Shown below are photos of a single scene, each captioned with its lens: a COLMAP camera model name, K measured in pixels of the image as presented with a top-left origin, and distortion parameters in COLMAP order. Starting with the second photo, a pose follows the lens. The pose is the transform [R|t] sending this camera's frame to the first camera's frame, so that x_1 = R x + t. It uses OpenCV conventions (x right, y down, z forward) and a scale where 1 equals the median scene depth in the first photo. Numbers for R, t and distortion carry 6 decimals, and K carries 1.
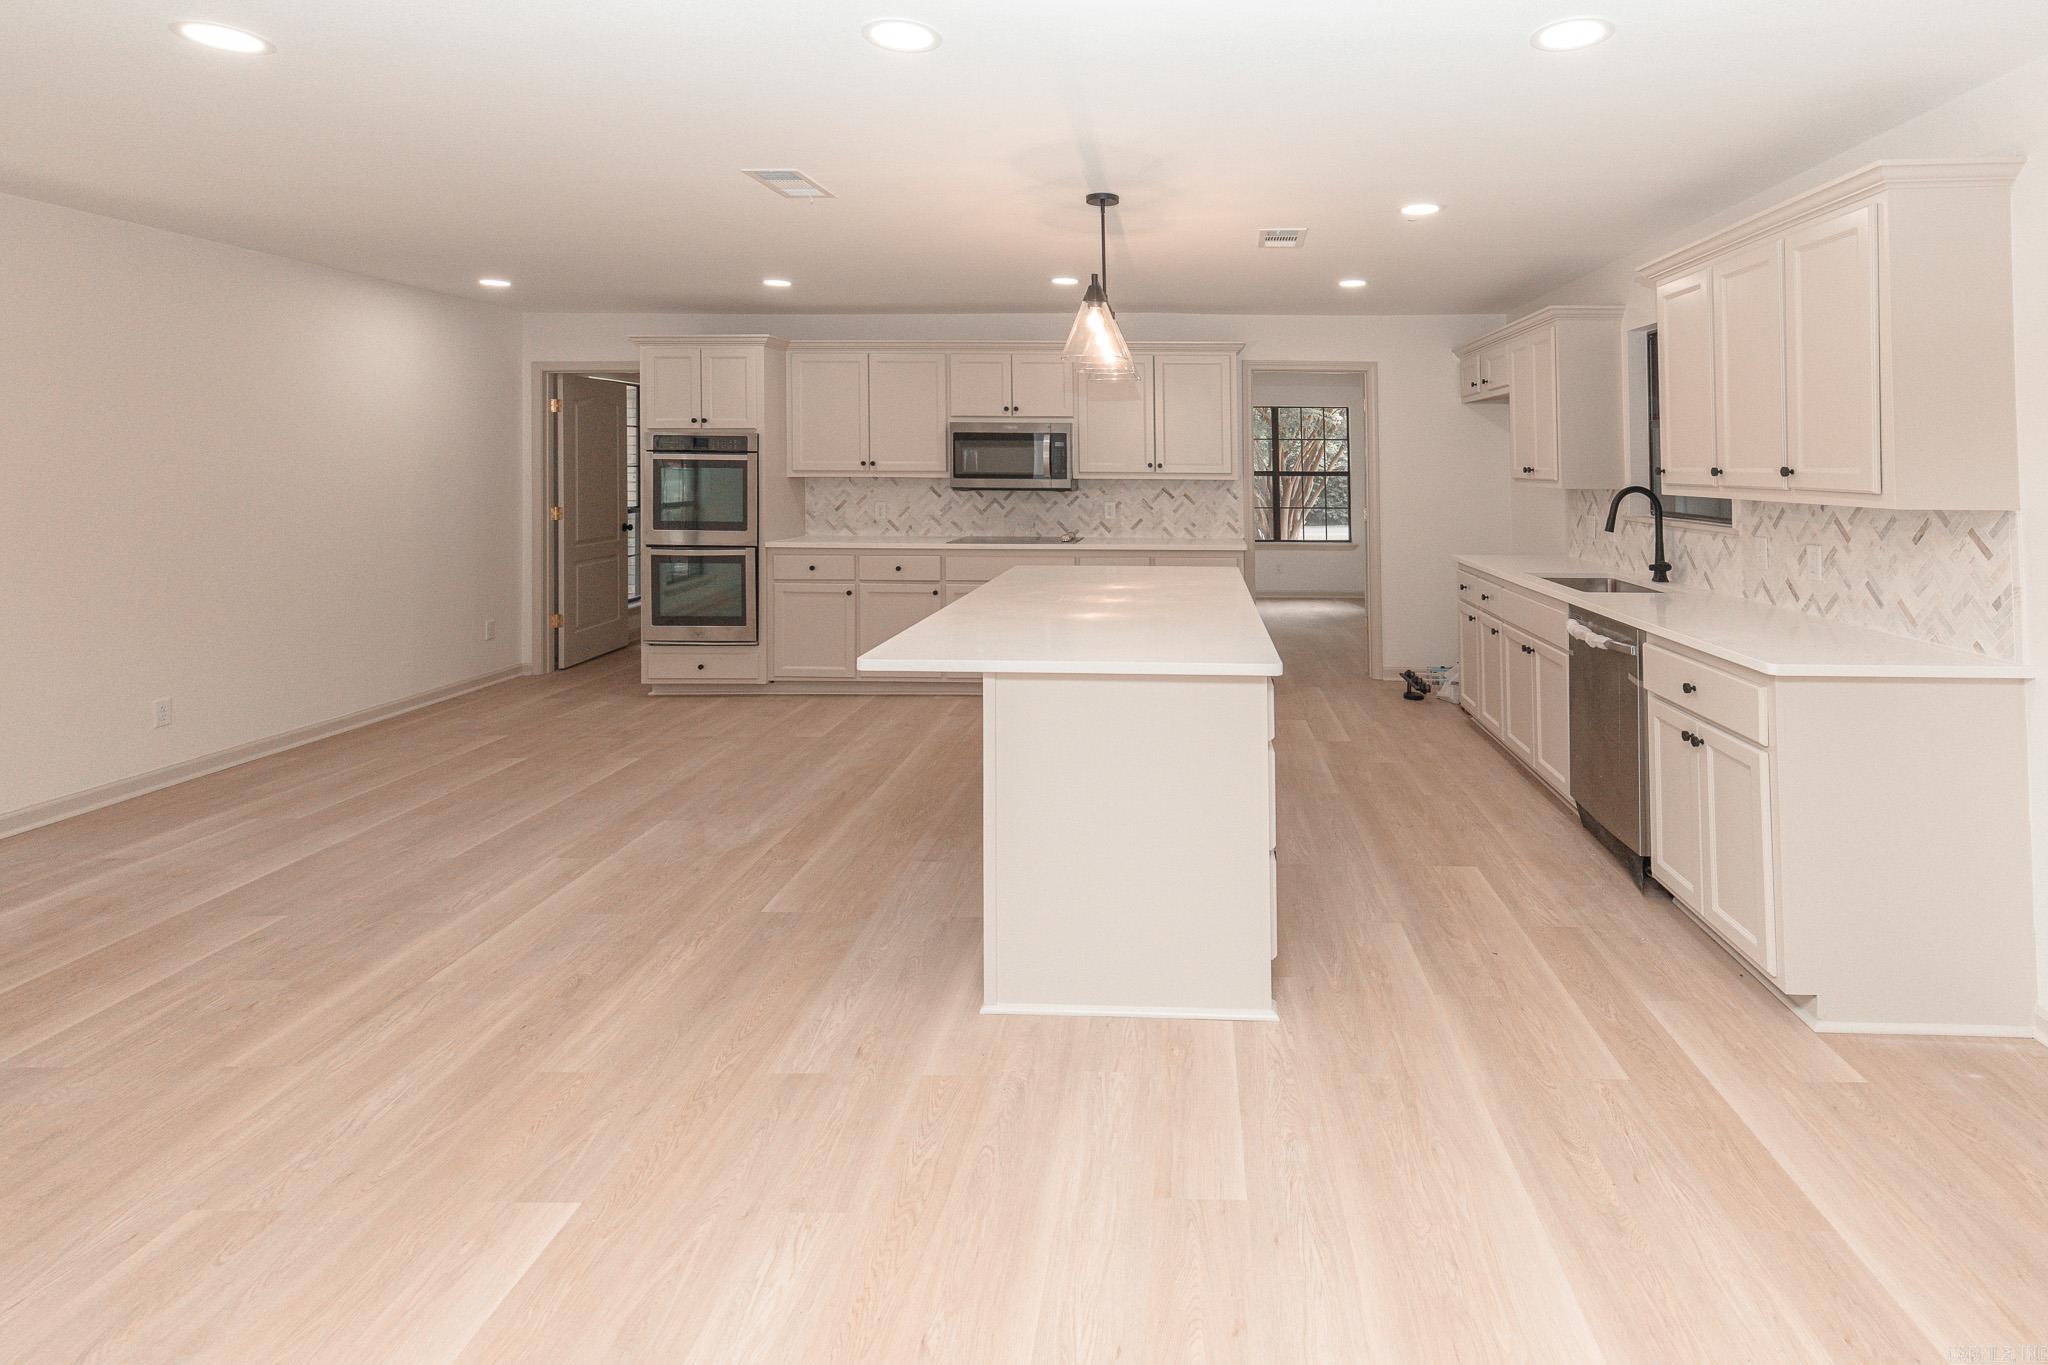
lens RADIAL K [[1014.2, 0, 1174.1], [0, 1014.2, 459.9], [0, 0, 1]] dist [0.008827, -0.000648]
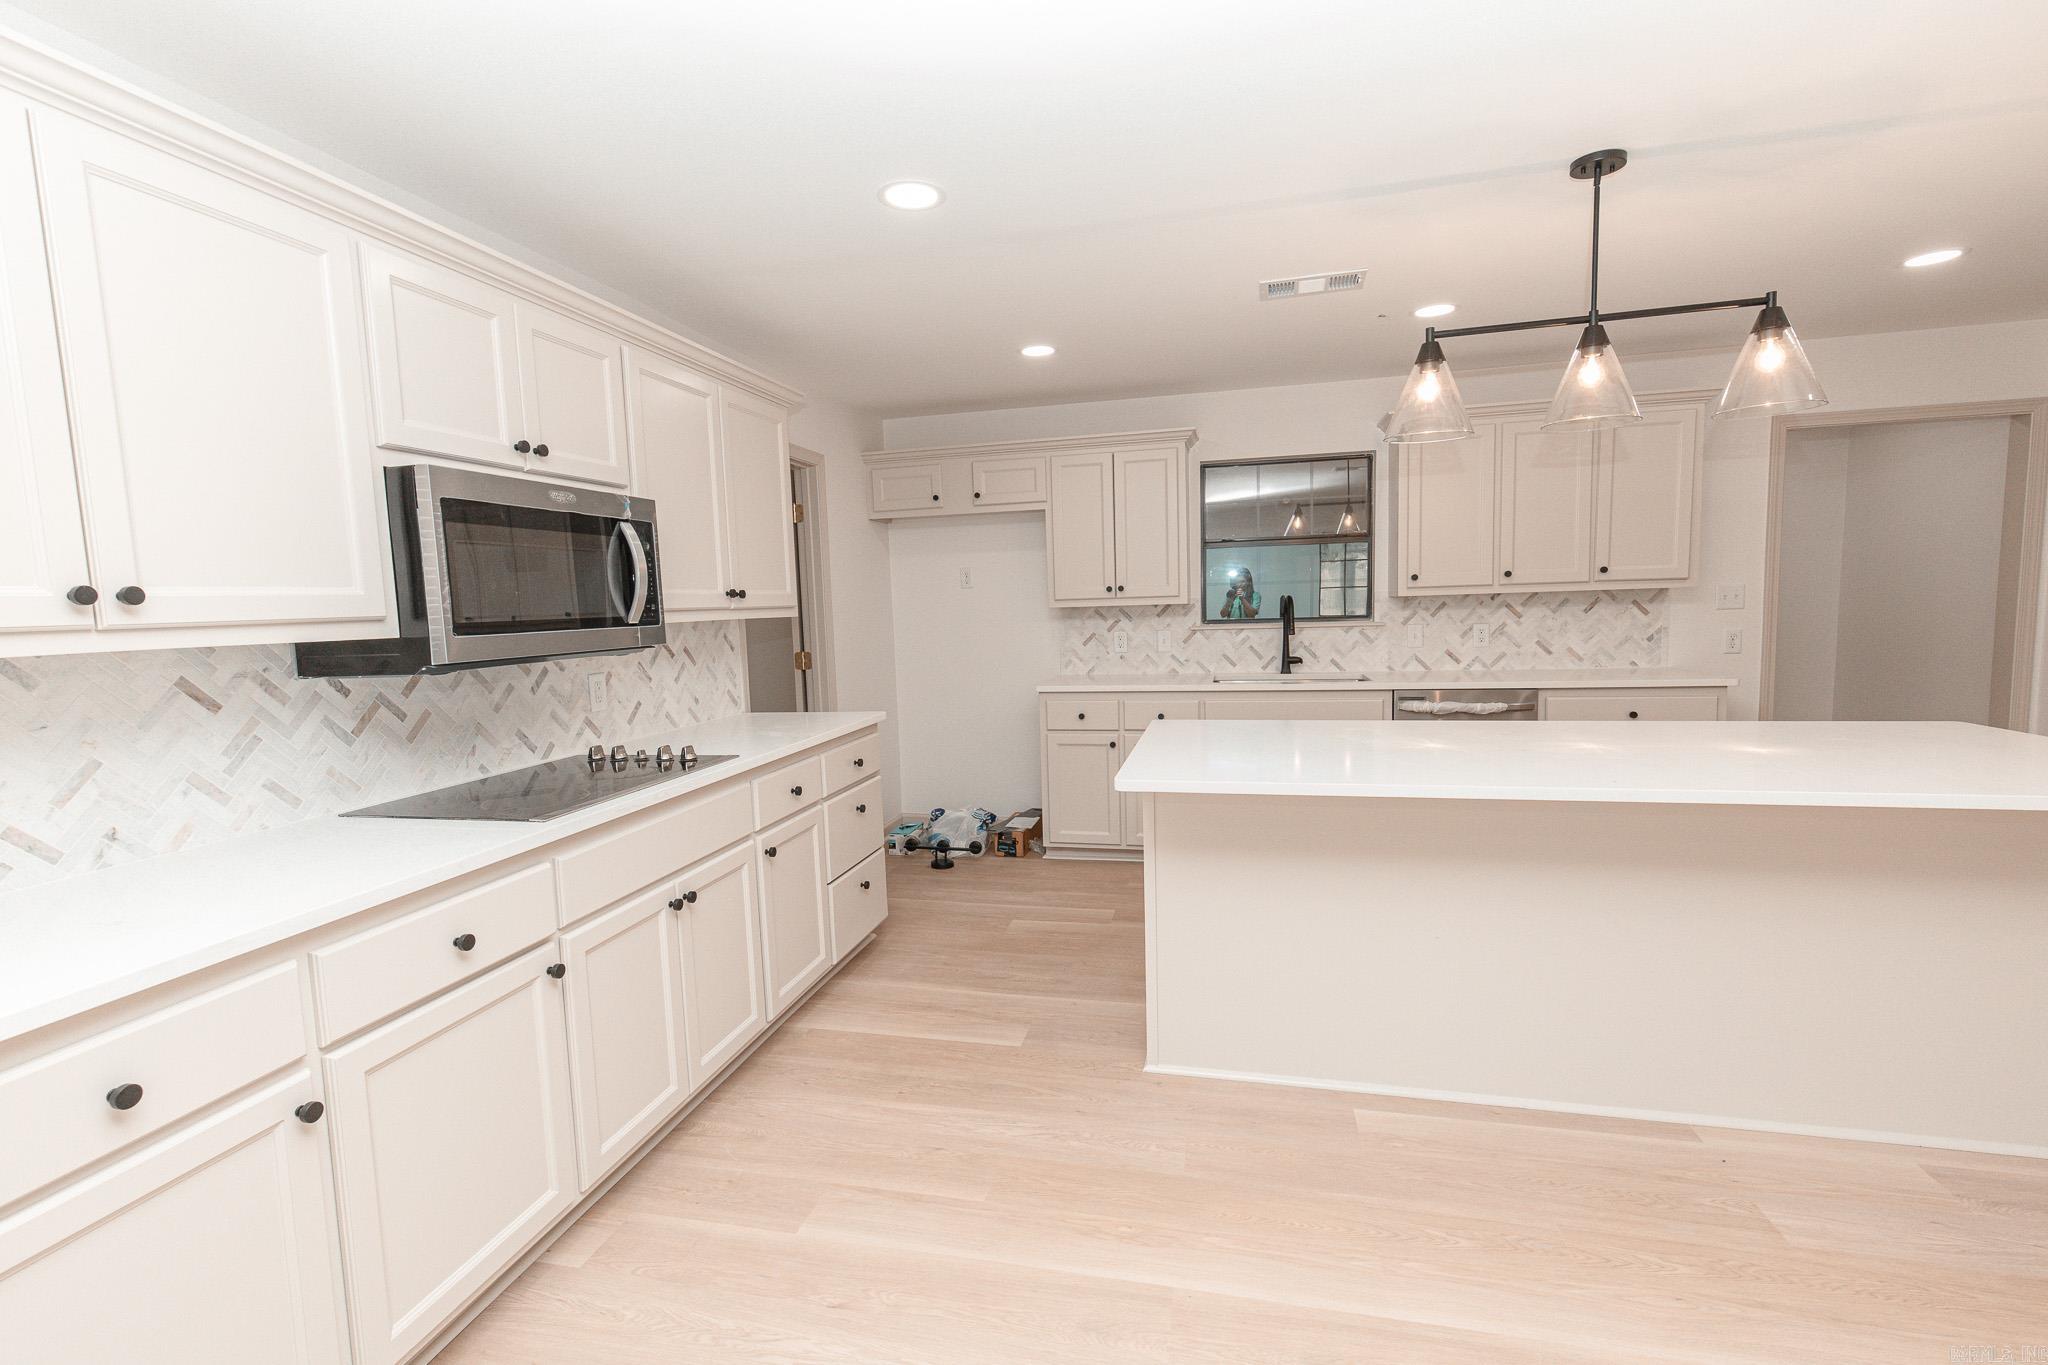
lens RADIAL K [[923.5, 0, 1011.0], [0, 923.5, 686.3], [0, 0, 1]] dist [0.010014, -0.002963]
pose [[0.219705, -0.104901, 0.969910, -0.516024], [0.030301, 0.994456, 0.100692, 0.009523], [-0.975096, 0.007267, 0.221666, 0.811964]]
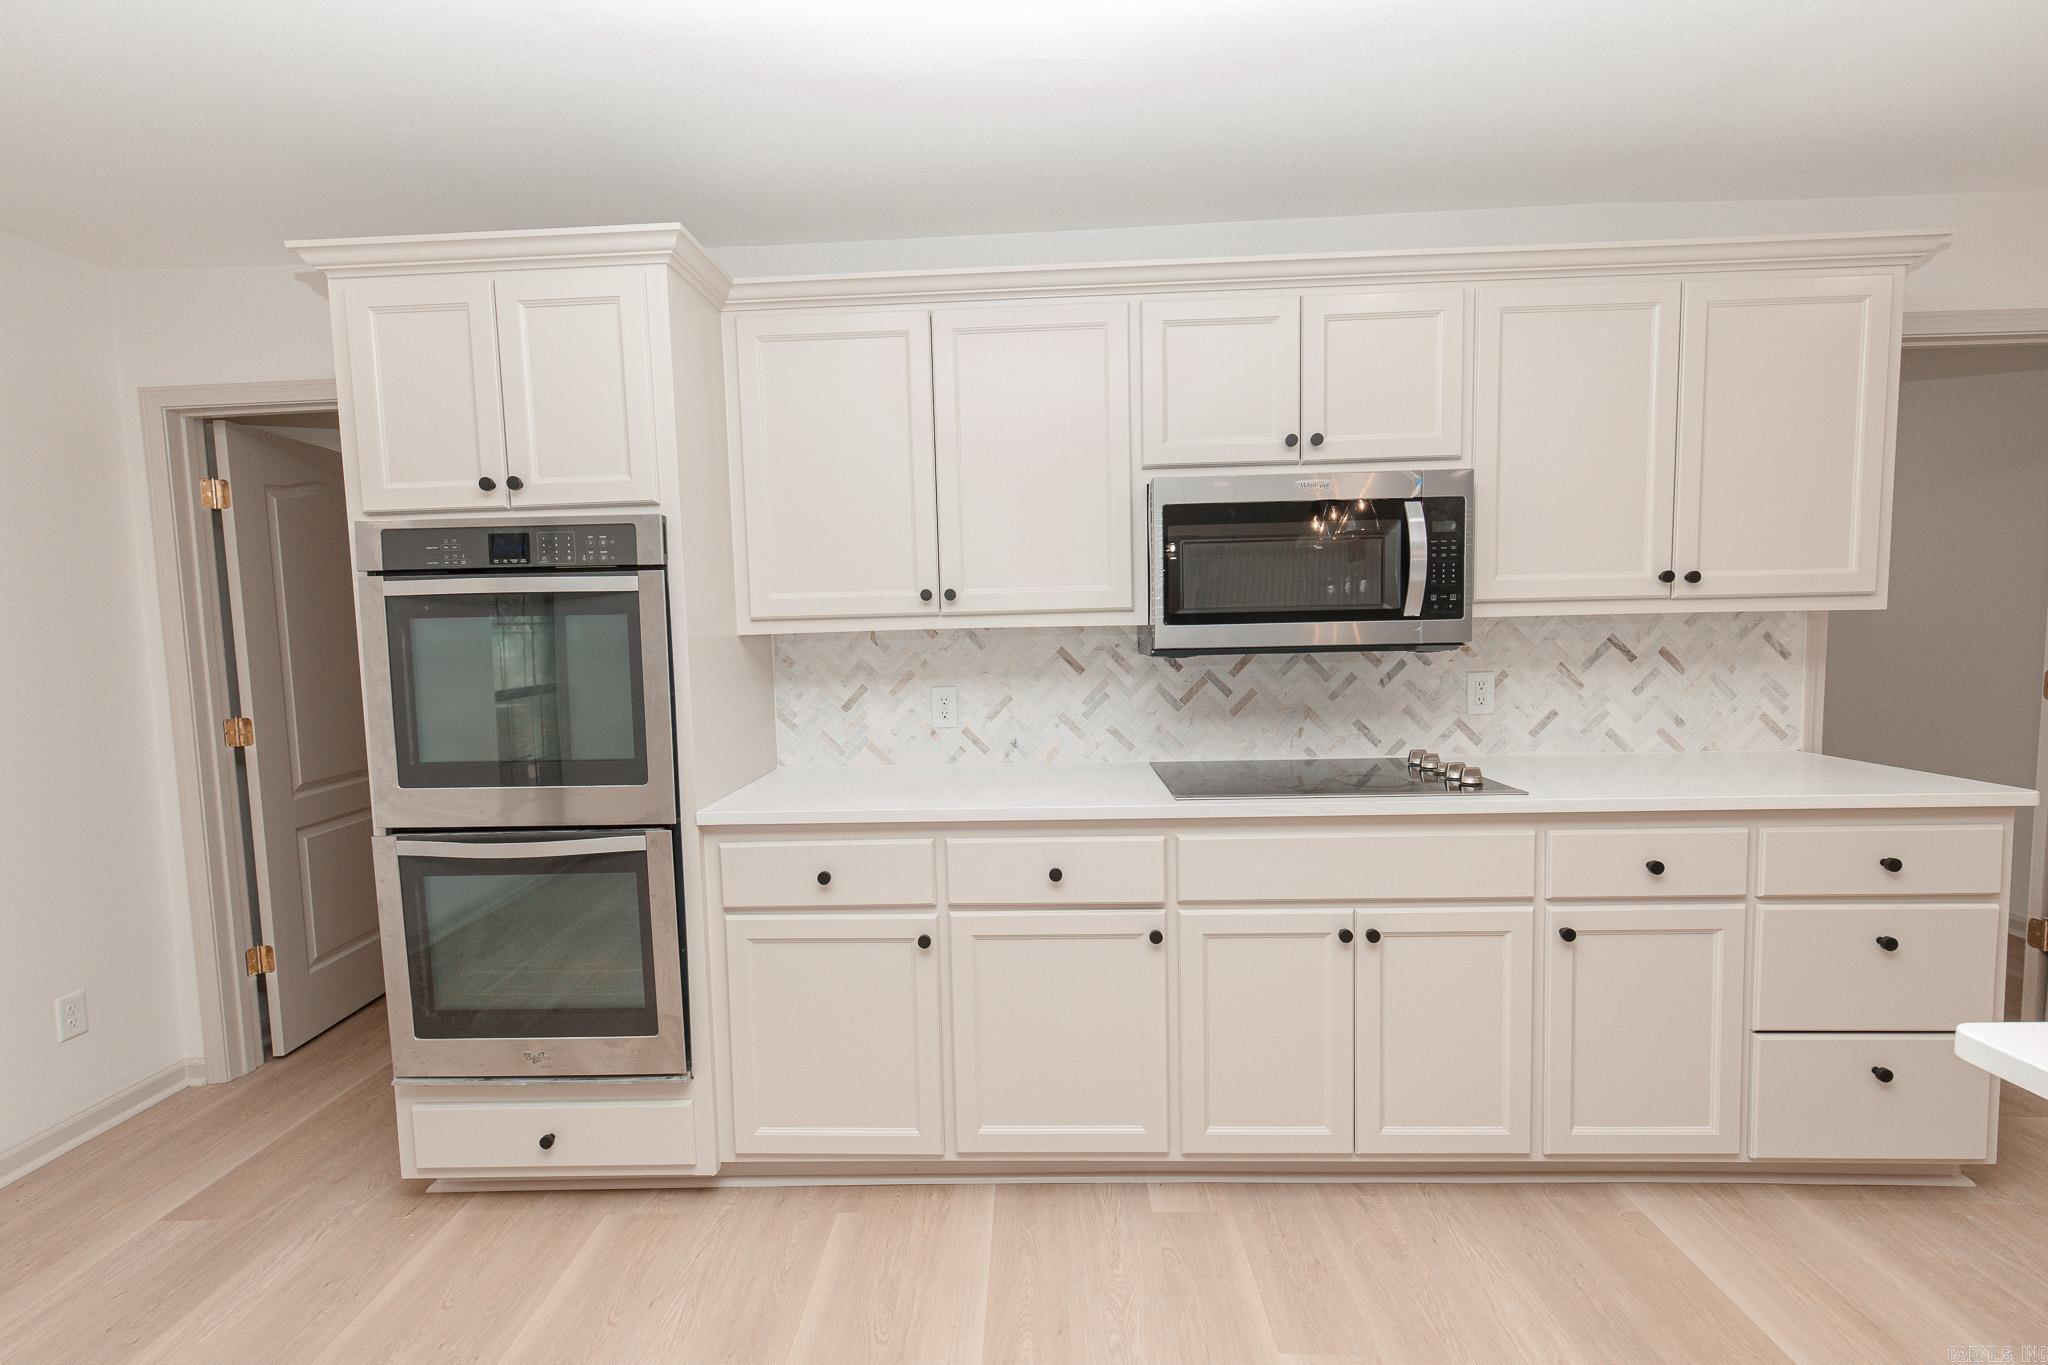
lens RADIAL K [[923.5, 0, 1010.5], [0, 923.5, 687.8], [0, 0, 1]] dist [0.010014, -0.002963]
pose [[0.999433, -0.026908, -0.020237, -0.291401], [0.028395, 0.996610, 0.077220, 0.013383], [0.018091, -0.077751, 0.996809, 0.694375]]
